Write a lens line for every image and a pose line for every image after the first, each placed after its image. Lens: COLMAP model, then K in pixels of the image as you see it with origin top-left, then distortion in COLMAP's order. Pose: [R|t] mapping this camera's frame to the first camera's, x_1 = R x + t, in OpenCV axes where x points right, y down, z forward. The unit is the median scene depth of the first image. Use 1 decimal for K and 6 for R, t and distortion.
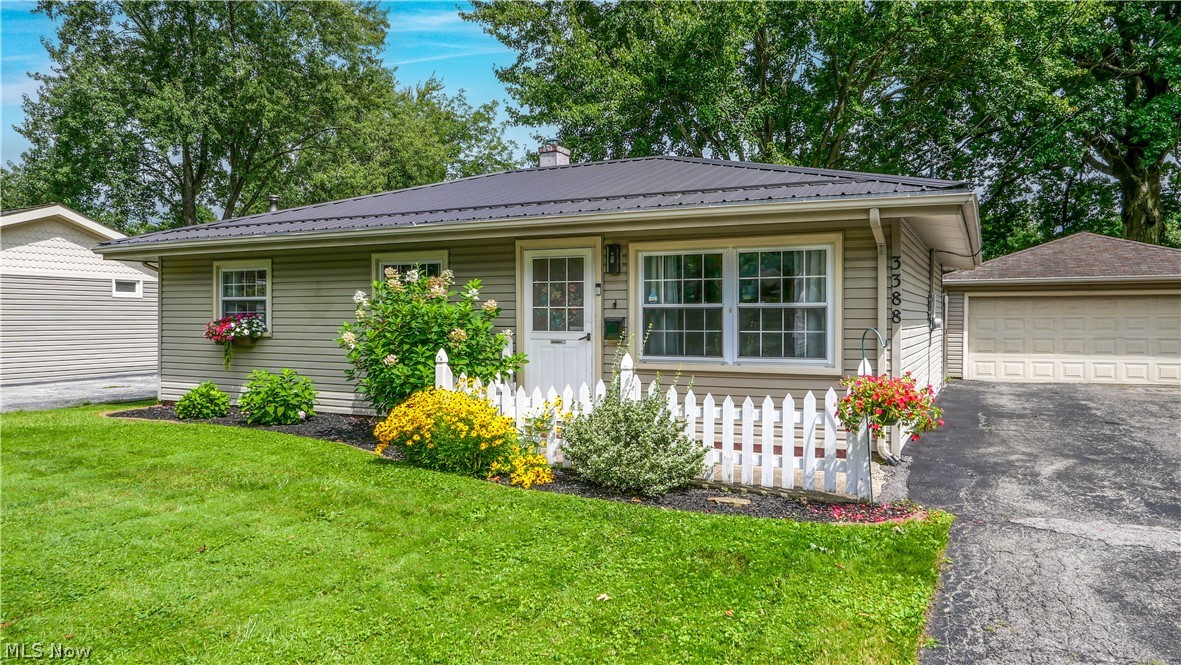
lens RADIAL K [[785.7, 0, 594.8], [0, 785.7, 329.4], [0, 0, 1]] dist [-0.008599, -0.001887]
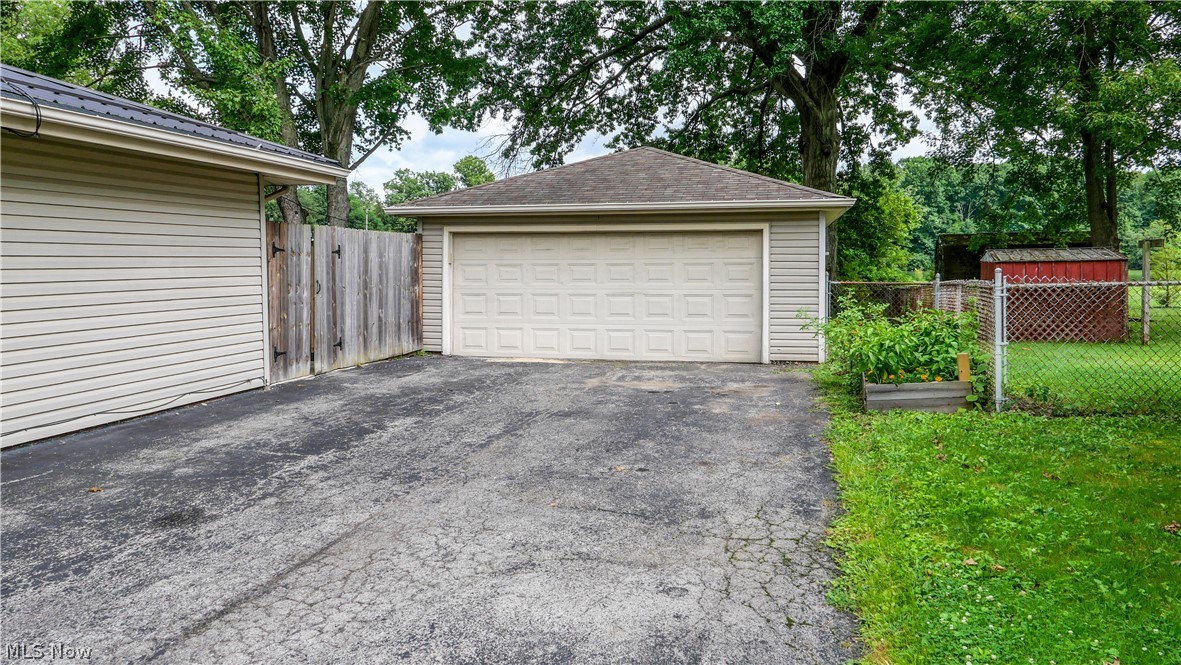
lens RADIAL K [[798.3, 0, 587.3], [0, 798.3, 299.6], [0, 0, 1]] dist [-0.005568, -0.000816]
pose [[0.976576, -0.010710, 0.214906, 0.906903], [0.003117, 0.999360, 0.035639, -0.016813], [-0.215150, -0.034134, 0.975984, 0.620016]]
